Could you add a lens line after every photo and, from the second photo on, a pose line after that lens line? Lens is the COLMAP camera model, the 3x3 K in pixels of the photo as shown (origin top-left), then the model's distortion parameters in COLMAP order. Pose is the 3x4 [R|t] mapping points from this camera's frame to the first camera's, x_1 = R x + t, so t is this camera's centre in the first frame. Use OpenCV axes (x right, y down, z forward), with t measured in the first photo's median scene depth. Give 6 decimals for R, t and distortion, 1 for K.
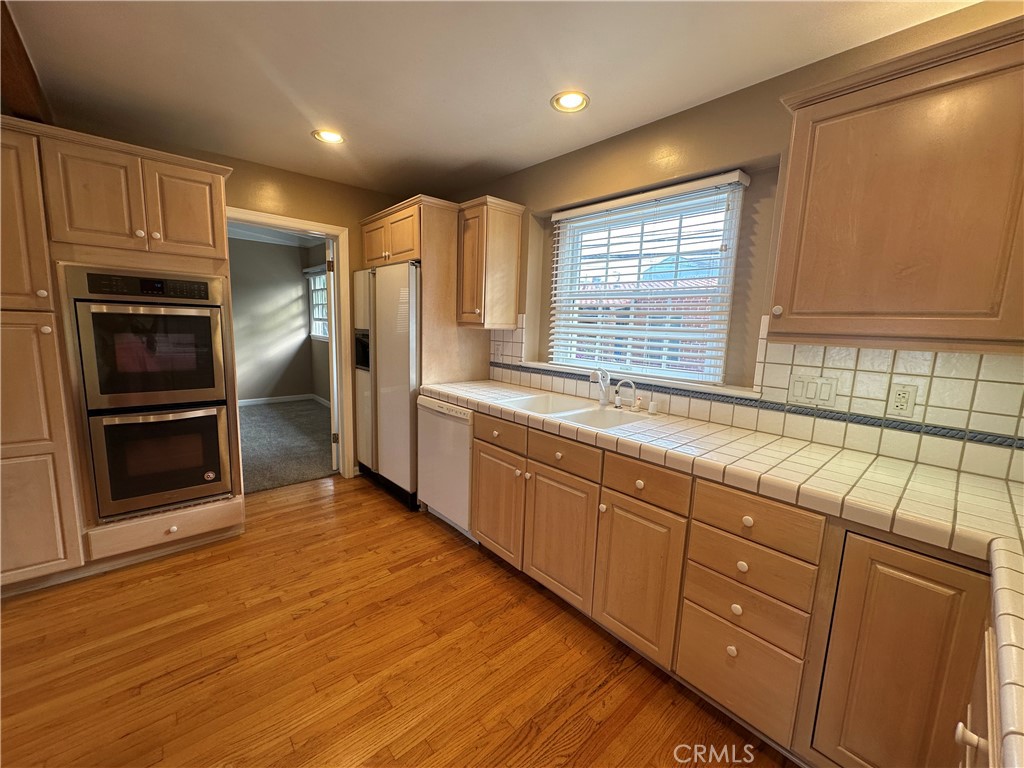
lens RADIAL K [[408.6, 0, 515.4], [0, 408.6, 385.1], [0, 0, 1]] dist [-0.002729, -0.000109]
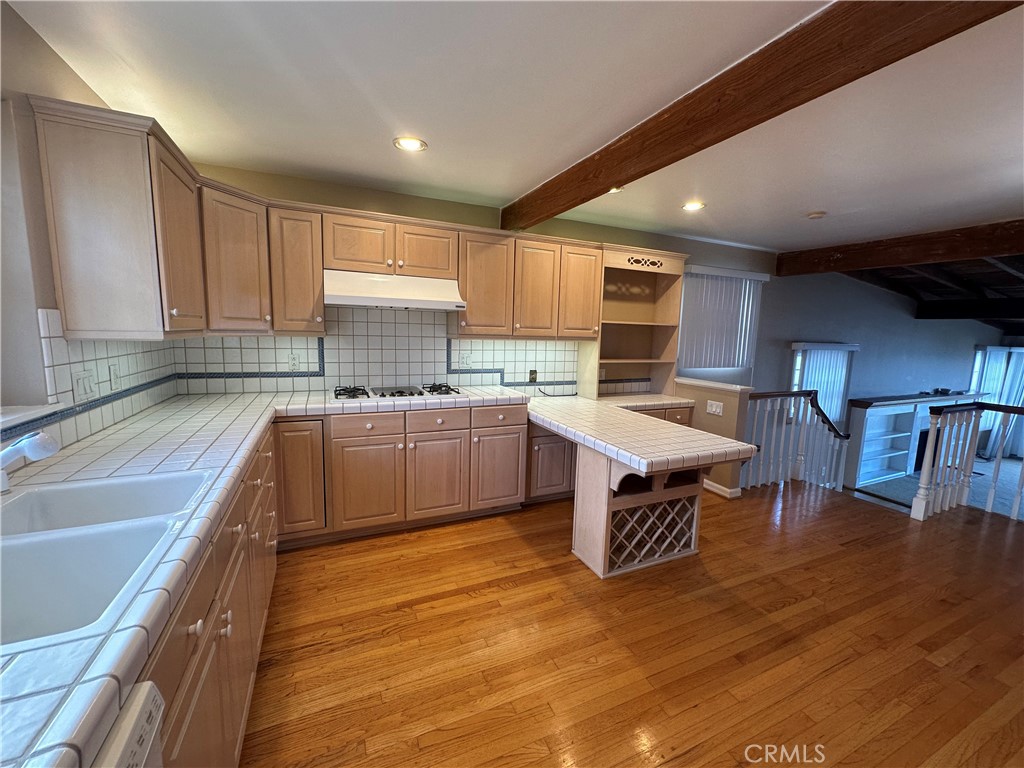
lens RADIAL K [[408.6, 0, 512.0], [0, 408.6, 382.6], [0, 0, 1]] dist [-0.002729, -0.000109]
pose [[-0.951824, -0.099063, 0.290203, -0.437262], [-0.017002, 0.961973, 0.272614, -0.219558], [-0.306174, 0.254546, -0.917313, 1.252235]]
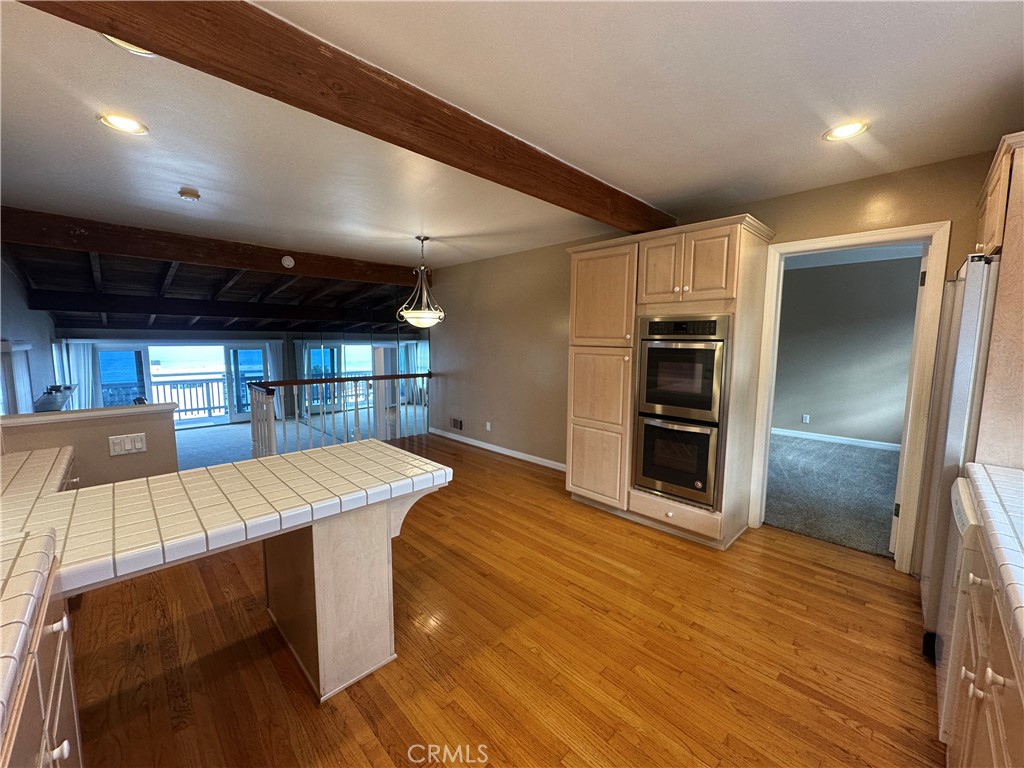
lens RADIAL K [[408.6, 0, 507.8], [0, 408.6, 385.2], [0, 0, 1]] dist [-0.002729, -0.000109]
pose [[0.038769, 0.076292, -0.996332, 0.414211], [-0.151044, 0.986072, 0.069629, -0.063318], [0.987766, 0.147791, 0.049752, 0.400347]]
